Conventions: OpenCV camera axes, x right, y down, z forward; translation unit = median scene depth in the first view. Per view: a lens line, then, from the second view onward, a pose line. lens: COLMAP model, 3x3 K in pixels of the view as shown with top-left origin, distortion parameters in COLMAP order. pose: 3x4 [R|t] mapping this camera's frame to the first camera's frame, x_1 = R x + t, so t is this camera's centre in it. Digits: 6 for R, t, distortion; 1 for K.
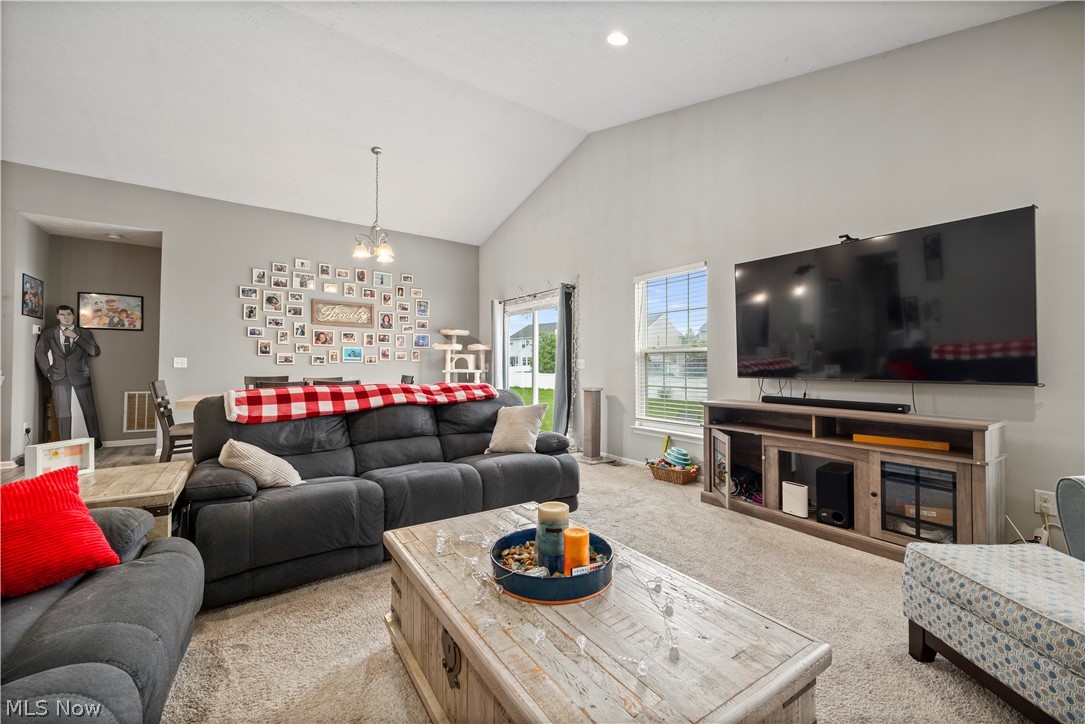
lens RADIAL K [[438.8, 0, 545.1], [0, 438.8, 360.6], [0, 0, 1]] dist [0.000861, 0.000072]
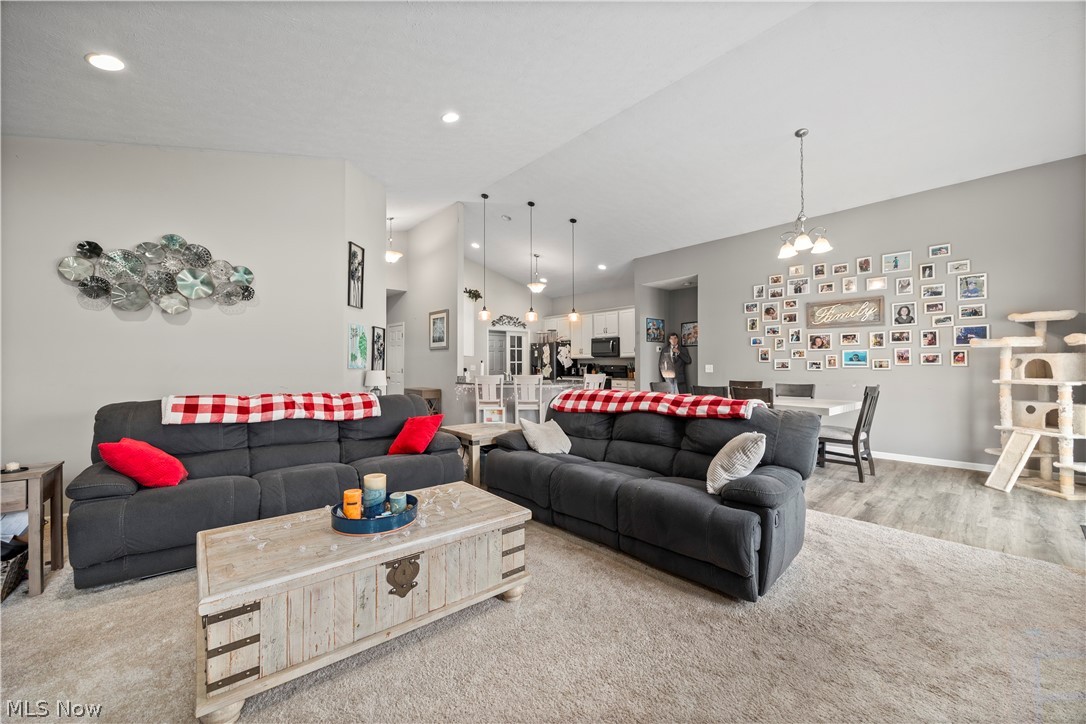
lens RADIAL K [[415.3, 0, 541.6], [0, 415.3, 362.7], [0, 0, 1]] dist [-0.008322, 0.000555]
pose [[0.105217, -0.011902, -0.994378, 0.327777], [0.014735, 0.999837, -0.010409, -0.006743], [0.994340, -0.013557, 0.105375, 0.315343]]
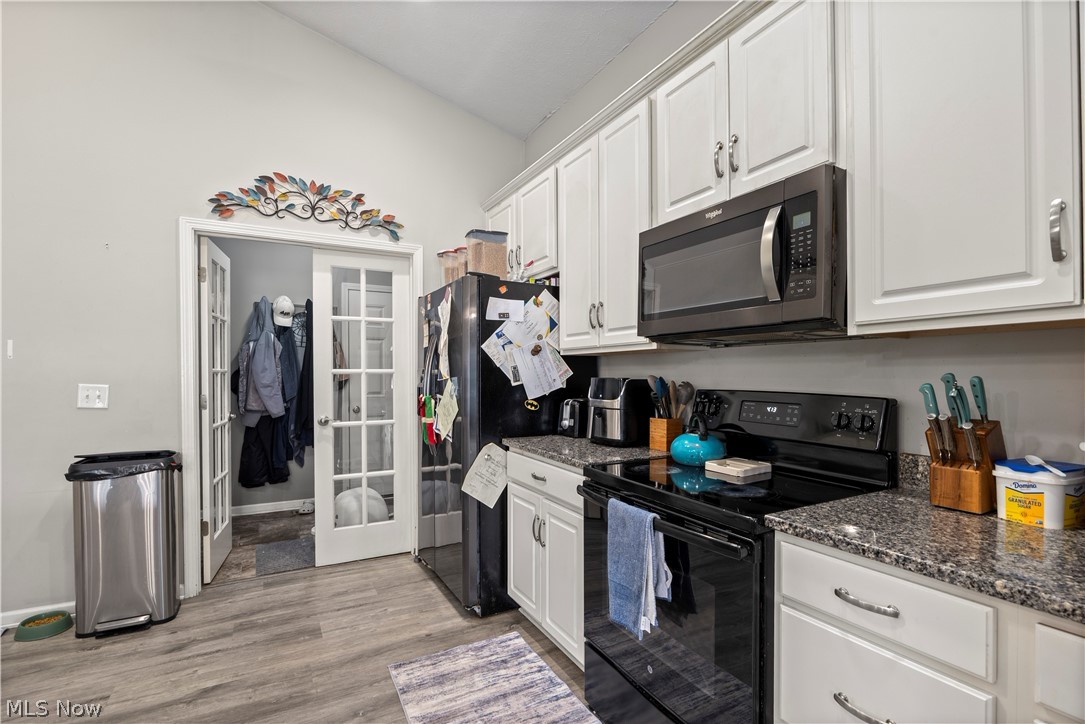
lens RADIAL K [[495.8, 0, 539.0], [0, 495.8, 376.2], [0, 0, 1]] dist [-0.009086, 0.000846]
pose [[-0.120245, -0.005030, -0.992732, -0.886892], [0.006911, 0.999959, -0.005904, -0.018309], [0.992720, -0.007570, -0.120205, 0.642268]]
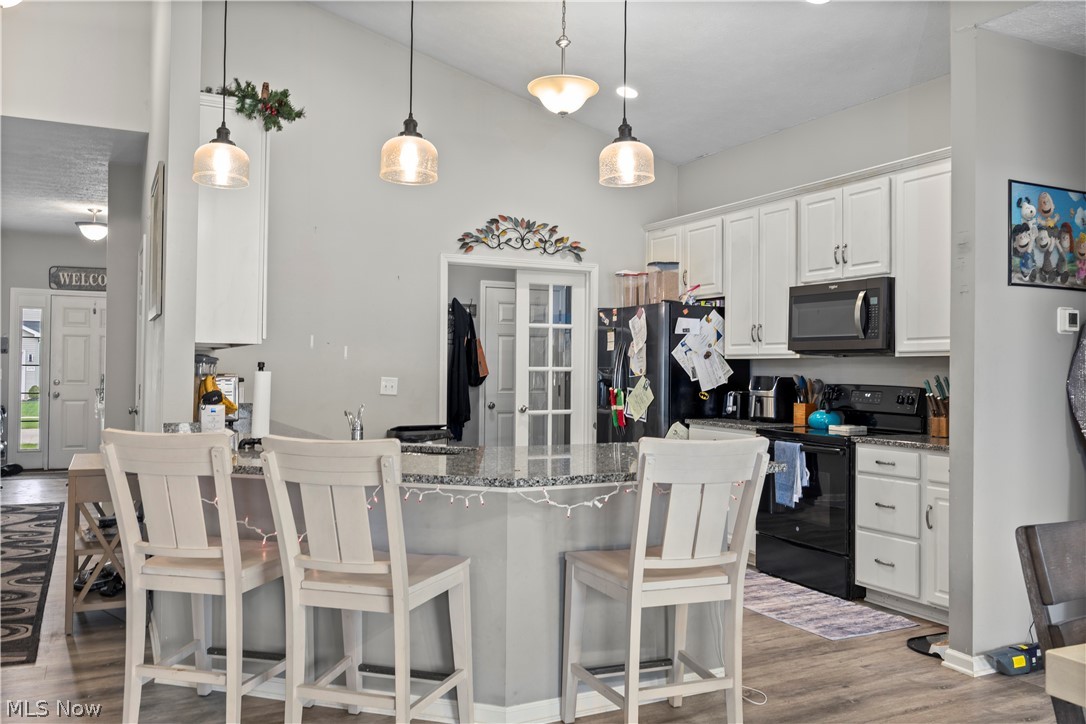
lens RADIAL K [[856.9, 0, 544.7], [0, 856.9, 363.7], [0, 0, 1]] dist [-0.010328, 0.002707]
pose [[-0.150729, -0.016636, -0.988435, -0.294065], [-0.001812, 0.999861, -0.016552, -0.016447], [0.988573, -0.000704, -0.150738, 0.551481]]
